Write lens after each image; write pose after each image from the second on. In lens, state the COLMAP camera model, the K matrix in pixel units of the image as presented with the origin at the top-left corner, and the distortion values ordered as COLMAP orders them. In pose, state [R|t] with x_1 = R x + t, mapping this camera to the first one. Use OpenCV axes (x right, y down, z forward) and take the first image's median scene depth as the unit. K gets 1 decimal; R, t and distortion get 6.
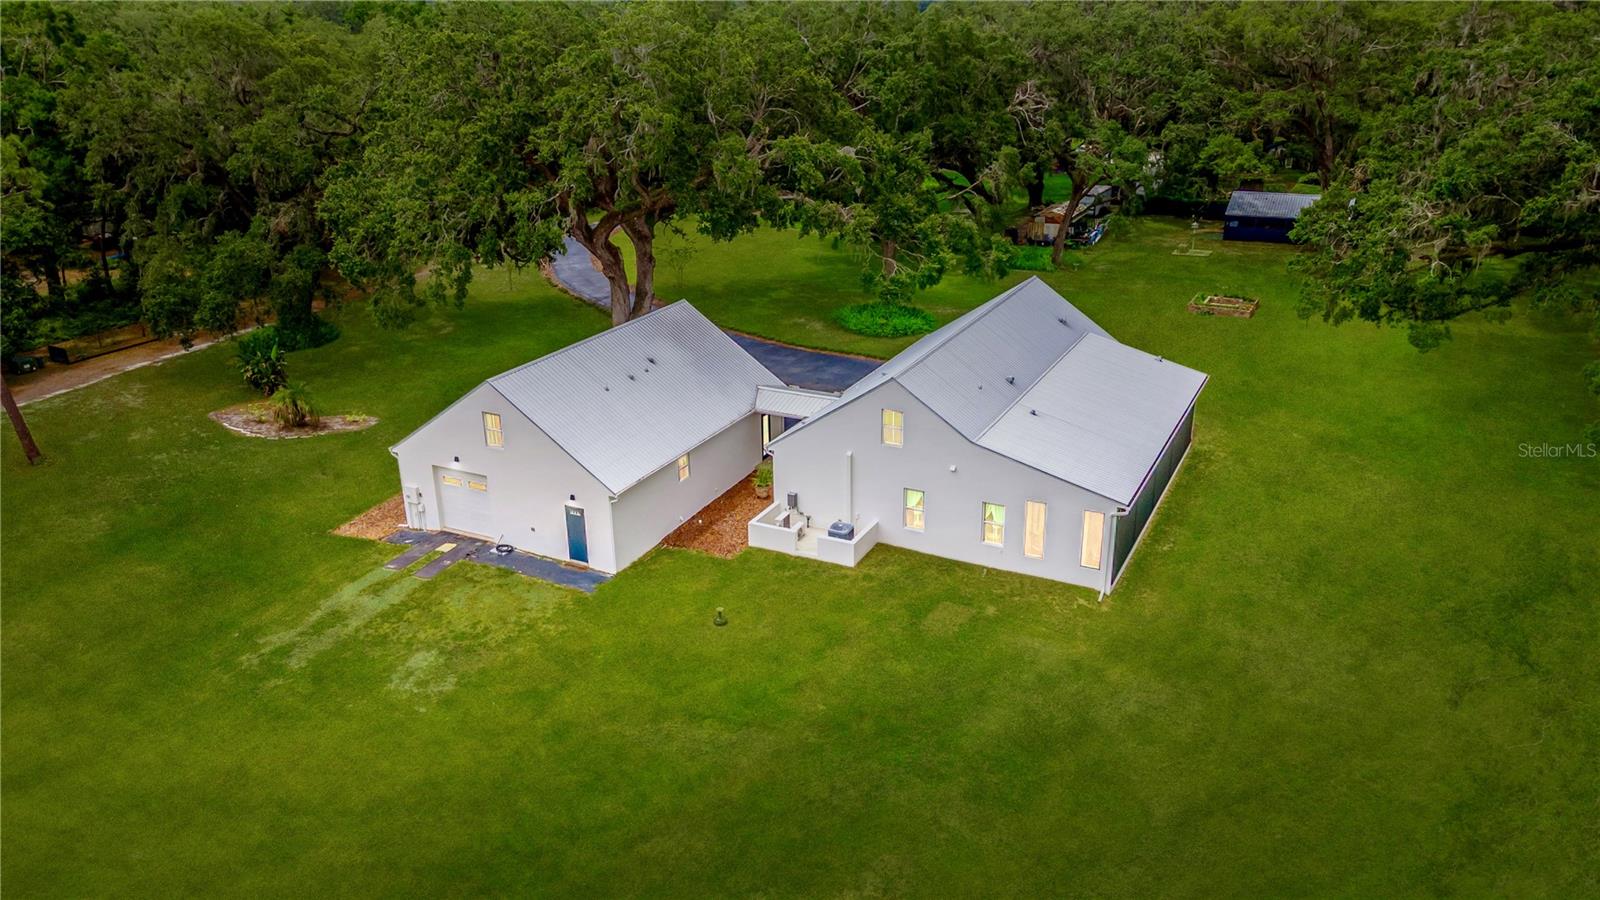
lens RADIAL K [[1158.6, 0, 800.0], [0, 1158.6, 450.0], [0, 0, 1]] dist [0.019937, 0.062902]
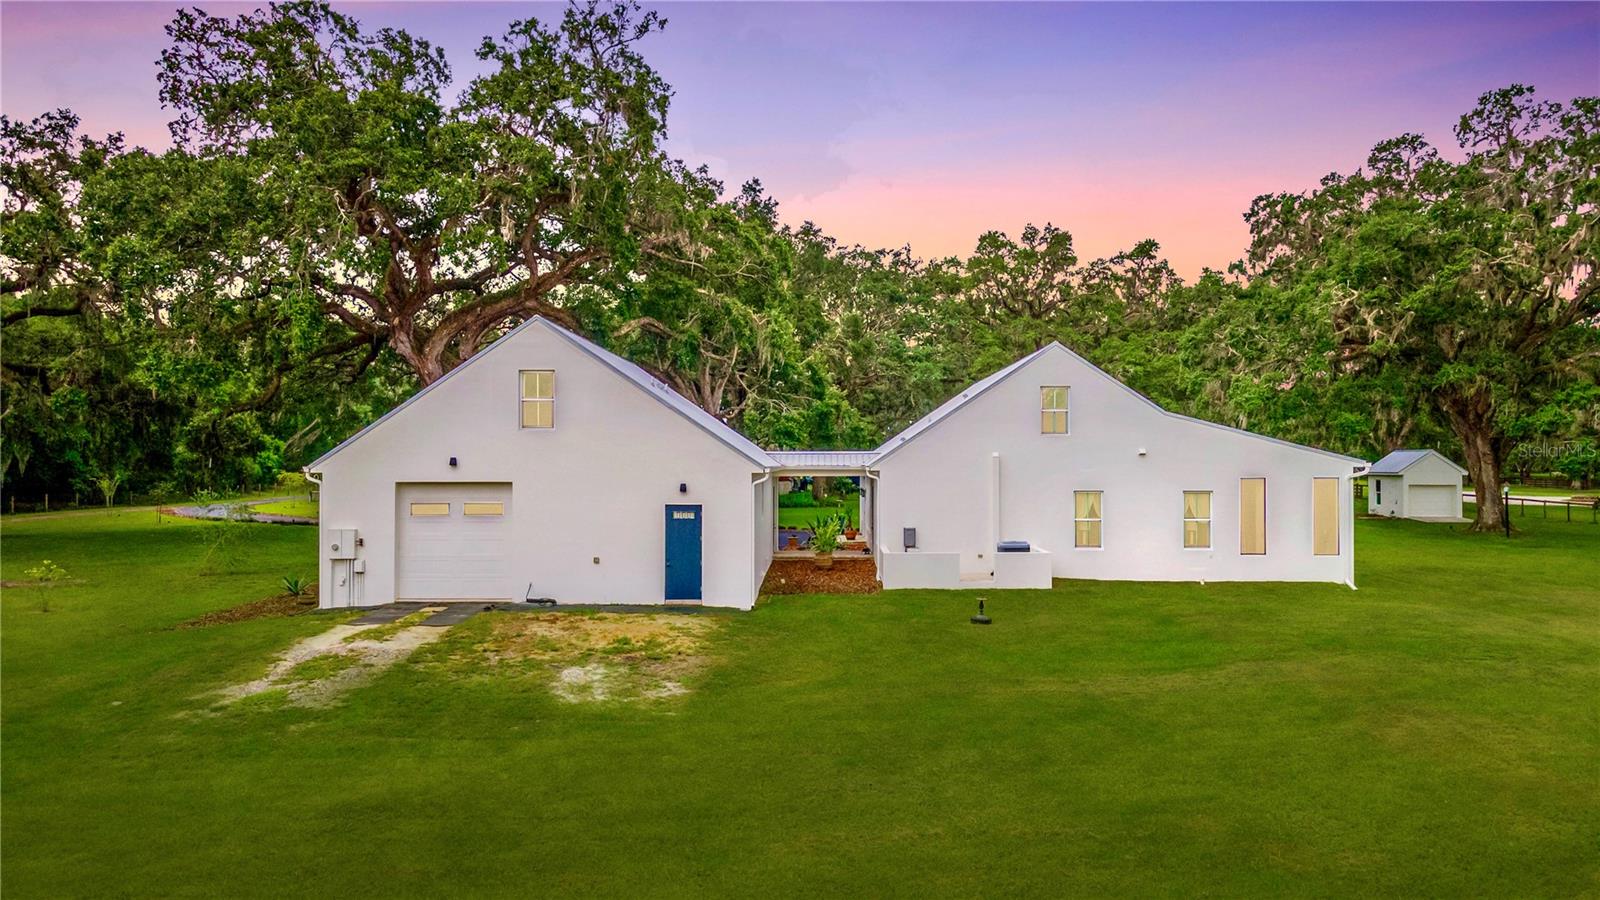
lens RADIAL K [[1158.6, 0, 800.0], [0, 1158.6, 450.0], [0, 0, 1]] dist [0.019937, 0.062902]
pose [[0.900781, 0.020166, 0.433804, -0.403491], [0.145860, 0.926843, -0.345959, 0.244586], [-0.409045, 0.374908, 0.831941, 0.420725]]
